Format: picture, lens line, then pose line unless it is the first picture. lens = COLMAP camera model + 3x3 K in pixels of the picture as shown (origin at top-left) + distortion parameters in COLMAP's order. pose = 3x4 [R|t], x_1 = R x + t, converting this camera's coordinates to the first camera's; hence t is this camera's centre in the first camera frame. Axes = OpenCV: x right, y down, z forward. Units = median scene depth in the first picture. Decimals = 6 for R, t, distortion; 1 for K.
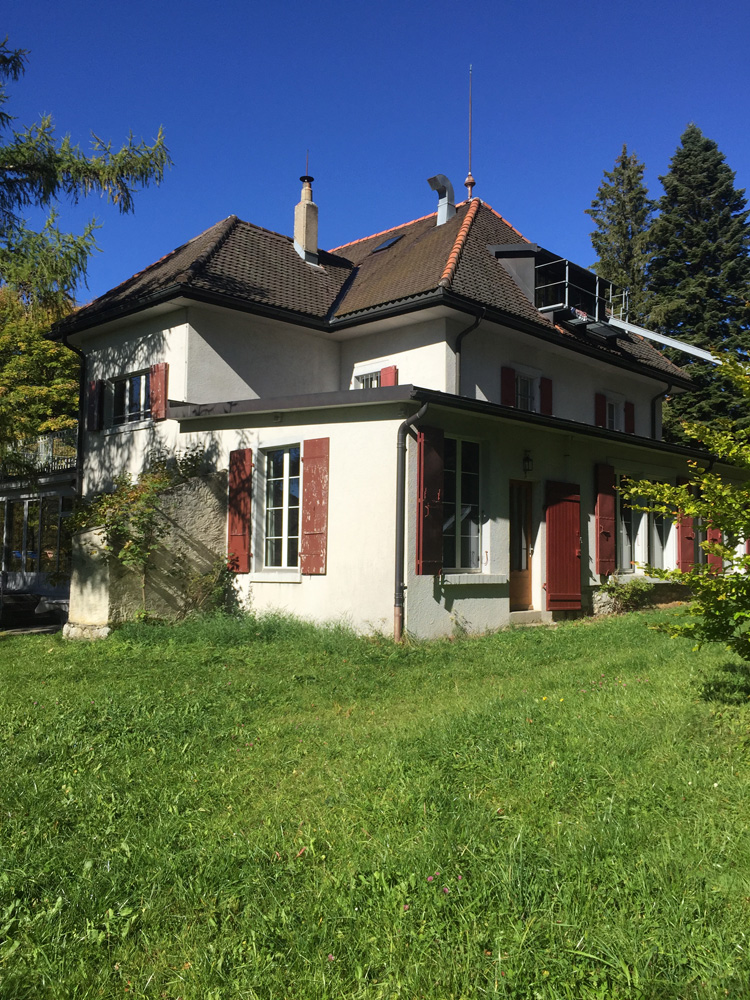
lens RADIAL K [[861.6, 0, 384.4], [0, 861.6, 502.4], [0, 0, 1]] dist [0.049819, -0.043635]
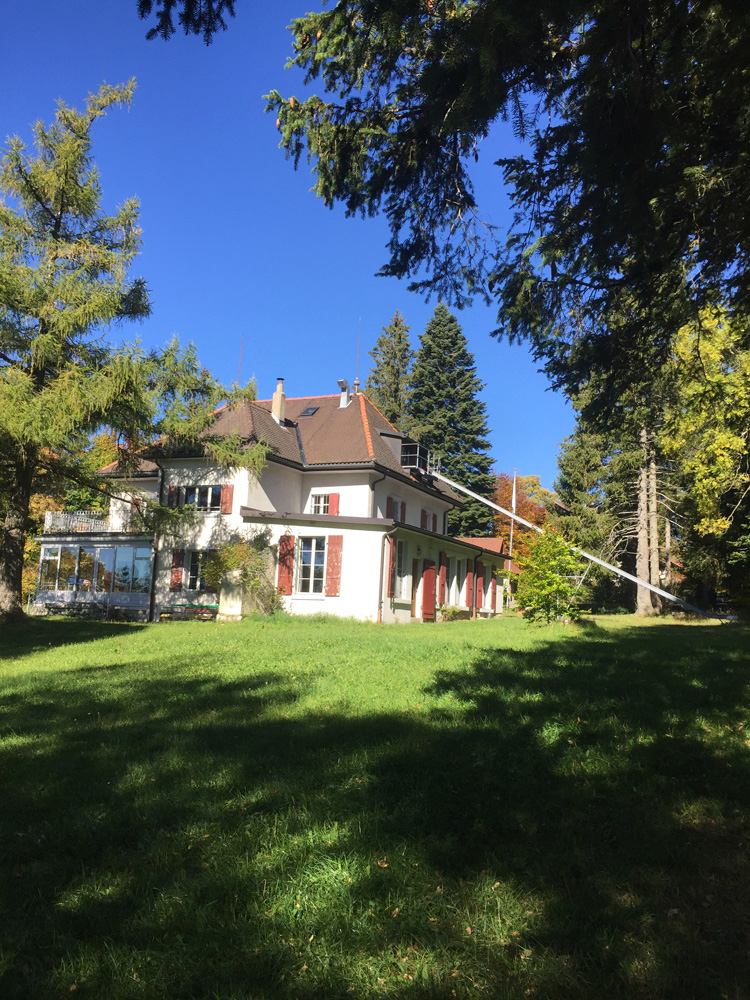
lens RADIAL K [[861.6, 0, 368.2], [0, 861.6, 497.7], [0, 0, 1]] dist [0.049819, -0.043635]
pose [[0.947271, 0.081550, 0.309883, -0.530224], [-0.060560, 0.995207, -0.076780, -0.002818], [-0.314660, 0.053965, 0.947669, -0.868288]]
